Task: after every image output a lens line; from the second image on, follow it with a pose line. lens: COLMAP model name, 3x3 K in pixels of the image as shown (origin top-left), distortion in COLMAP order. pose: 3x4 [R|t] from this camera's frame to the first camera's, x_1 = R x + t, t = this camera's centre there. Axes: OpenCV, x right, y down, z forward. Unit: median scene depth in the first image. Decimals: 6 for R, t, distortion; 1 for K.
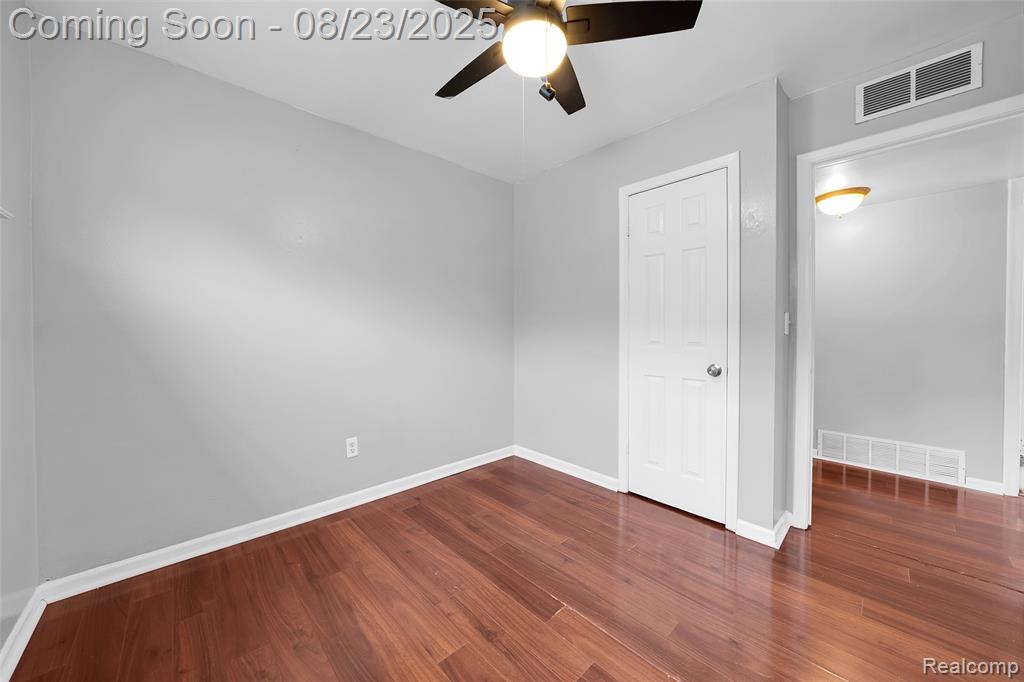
lens RADIAL K [[364.4, 0, 508.1], [0, 364.4, 337.8], [0, 0, 1]] dist [-0.001914, -0.000171]
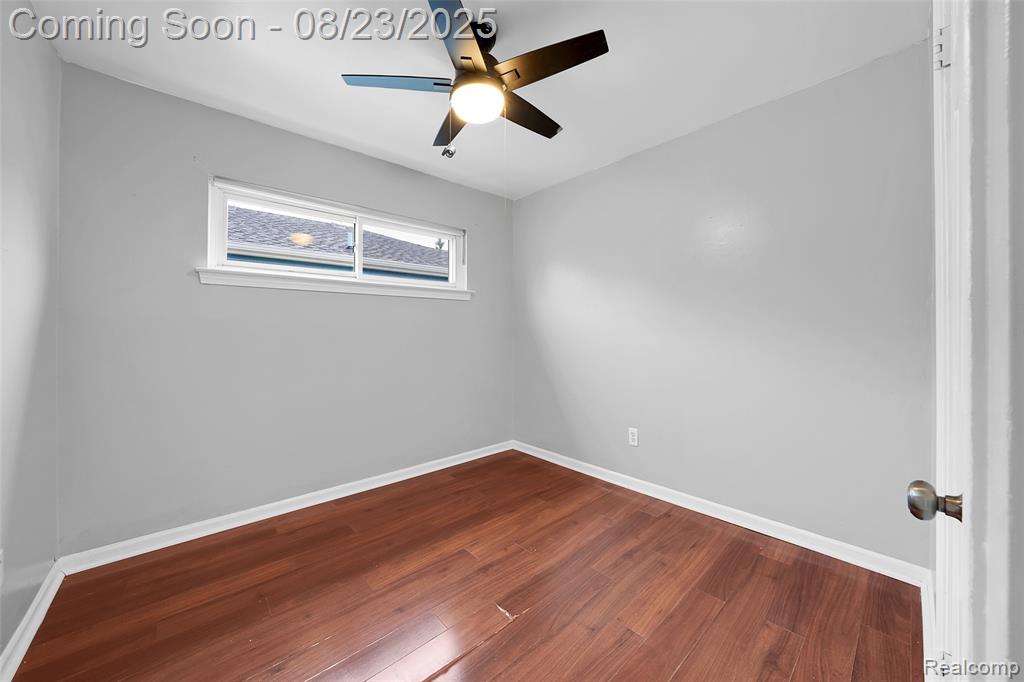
lens RADIAL K [[364.4, 0, 508.4], [0, 364.4, 336.1], [0, 0, 1]] dist [-0.001914, -0.000171]
pose [[-0.015714, 0.007280, -0.999850, 0.908343], [-0.005741, 0.999956, 0.007371, -0.028989], [0.999860, 0.005856, -0.015671, 0.793476]]
